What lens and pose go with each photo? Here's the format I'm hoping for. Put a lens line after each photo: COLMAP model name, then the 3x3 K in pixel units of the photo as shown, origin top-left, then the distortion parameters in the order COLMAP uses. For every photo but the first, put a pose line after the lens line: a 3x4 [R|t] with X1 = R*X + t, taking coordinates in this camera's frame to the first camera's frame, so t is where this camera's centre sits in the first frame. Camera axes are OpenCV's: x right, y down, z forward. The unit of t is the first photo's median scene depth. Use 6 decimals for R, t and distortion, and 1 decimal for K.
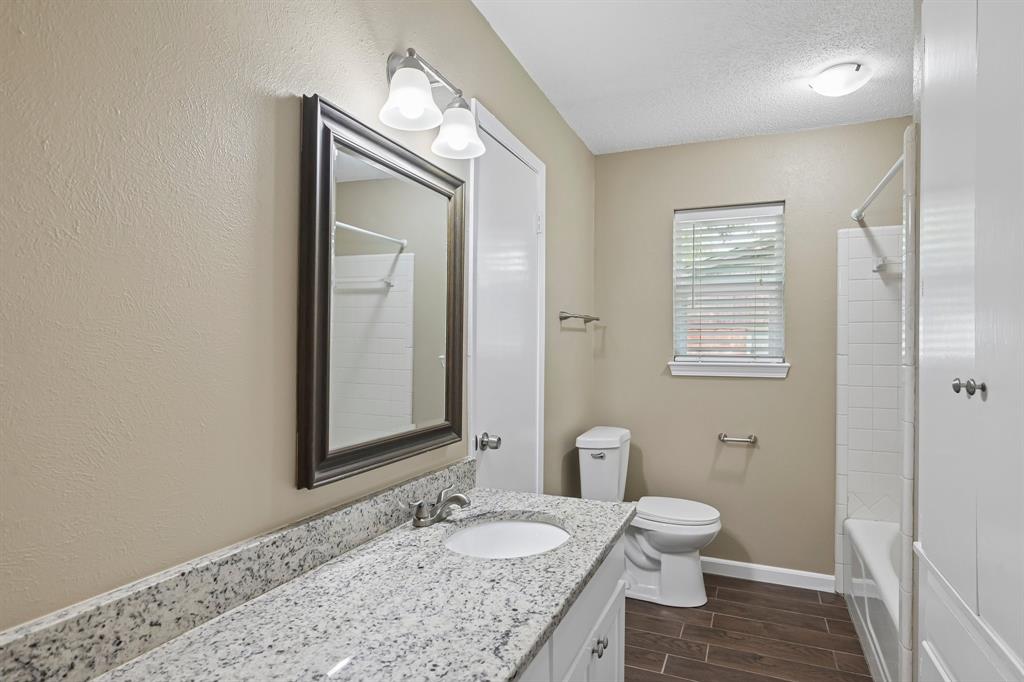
lens RADIAL K [[576.9, 0, 512.0], [0, 576.9, 341.0], [0, 0, 1]] dist [0.002708, -0.000156]
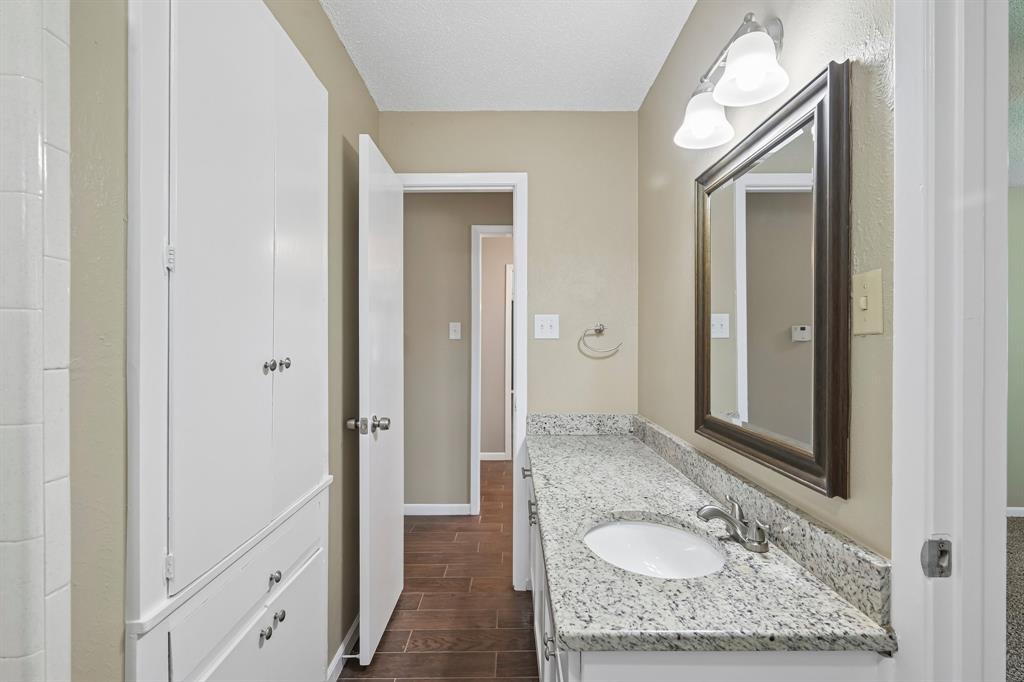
lens RADIAL K [[494.0, 0, 512.0], [0, 494.0, 341.0], [0, 0, 1]] dist [-0.000187, 0.000011]
pose [[-0.920216, -0.008348, -0.391323, 0.601503], [-0.005498, 0.999950, -0.008404, 0.022711], [0.391373, -0.005582, -0.920215, 1.936849]]
